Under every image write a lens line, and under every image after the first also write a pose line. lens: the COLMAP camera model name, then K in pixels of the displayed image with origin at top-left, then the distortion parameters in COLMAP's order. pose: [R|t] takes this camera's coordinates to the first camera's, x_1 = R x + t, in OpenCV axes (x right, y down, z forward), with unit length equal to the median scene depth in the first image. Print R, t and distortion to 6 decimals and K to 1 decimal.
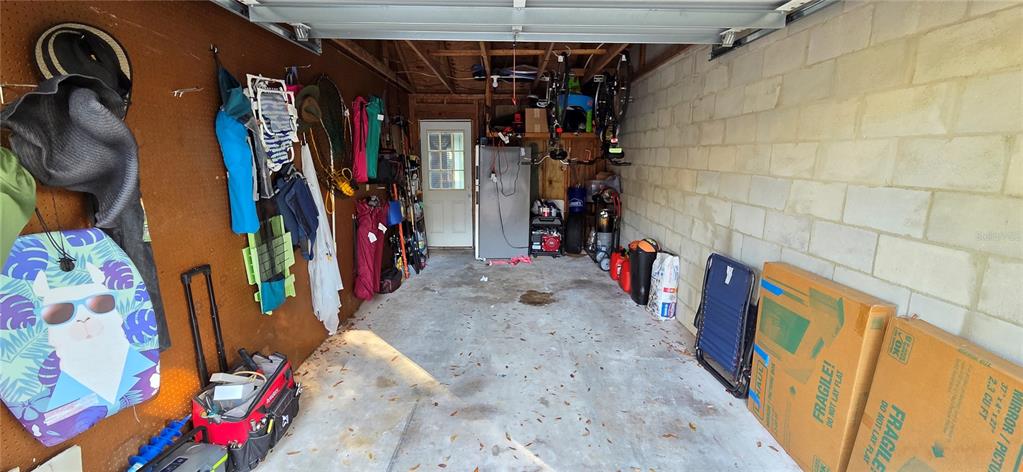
lens RADIAL K [[421.2, 0, 511.1], [0, 421.2, 235.8], [0, 0, 1]] dist [0.005343, -0.000241]
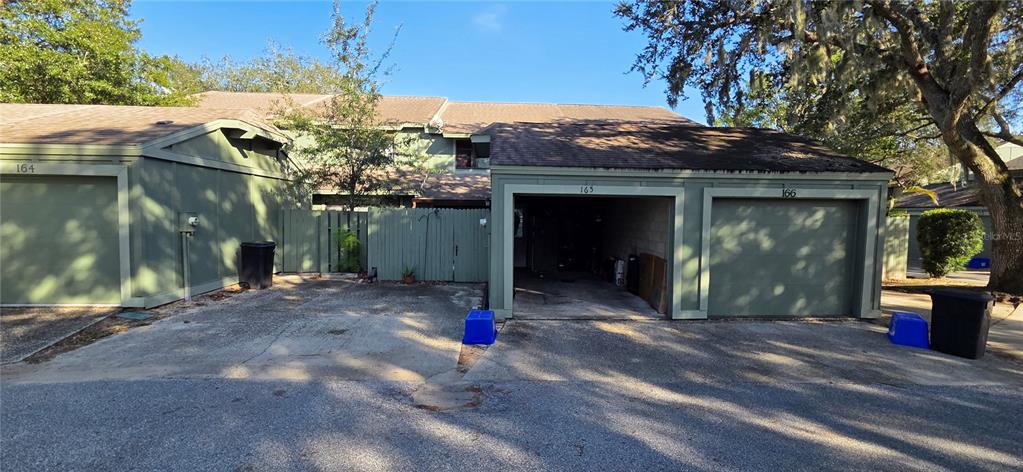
lens RADIAL K [[421.2, 0, 509.2], [0, 421.2, 232.6], [0, 0, 1]] dist [0.005343, -0.000241]
pose [[0.999409, 0.009588, 0.032996, -0.370954], [-0.004652, 0.989193, -0.146543, 0.239737], [-0.034044, 0.146303, 0.988654, -1.464083]]
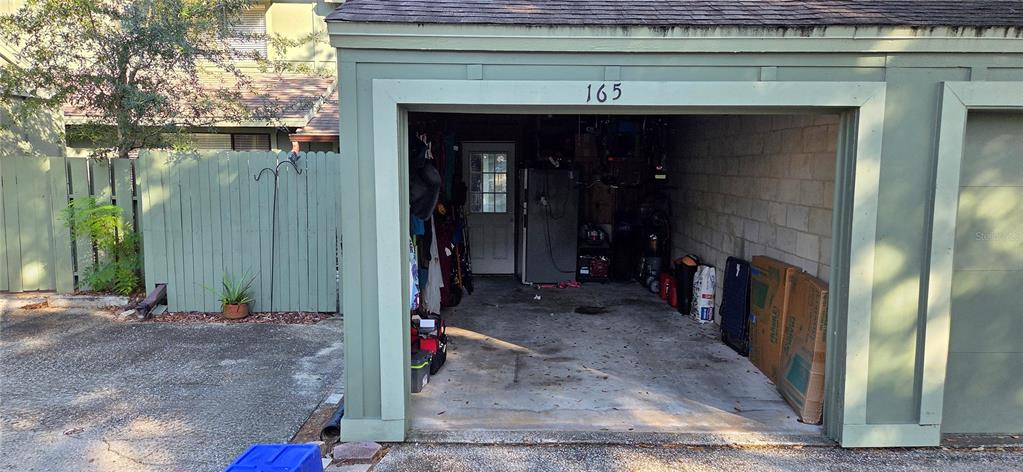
lens RADIAL K [[677.4, 0, 515.0], [0, 677.4, 238.1], [0, 0, 1]] dist [0.064106, -0.000779]
pose [[0.999990, 0.002973, -0.003228, -0.135190], [-0.003229, 0.996590, -0.082456, 0.112180], [0.002972, 0.082465, 0.996590, -0.800578]]
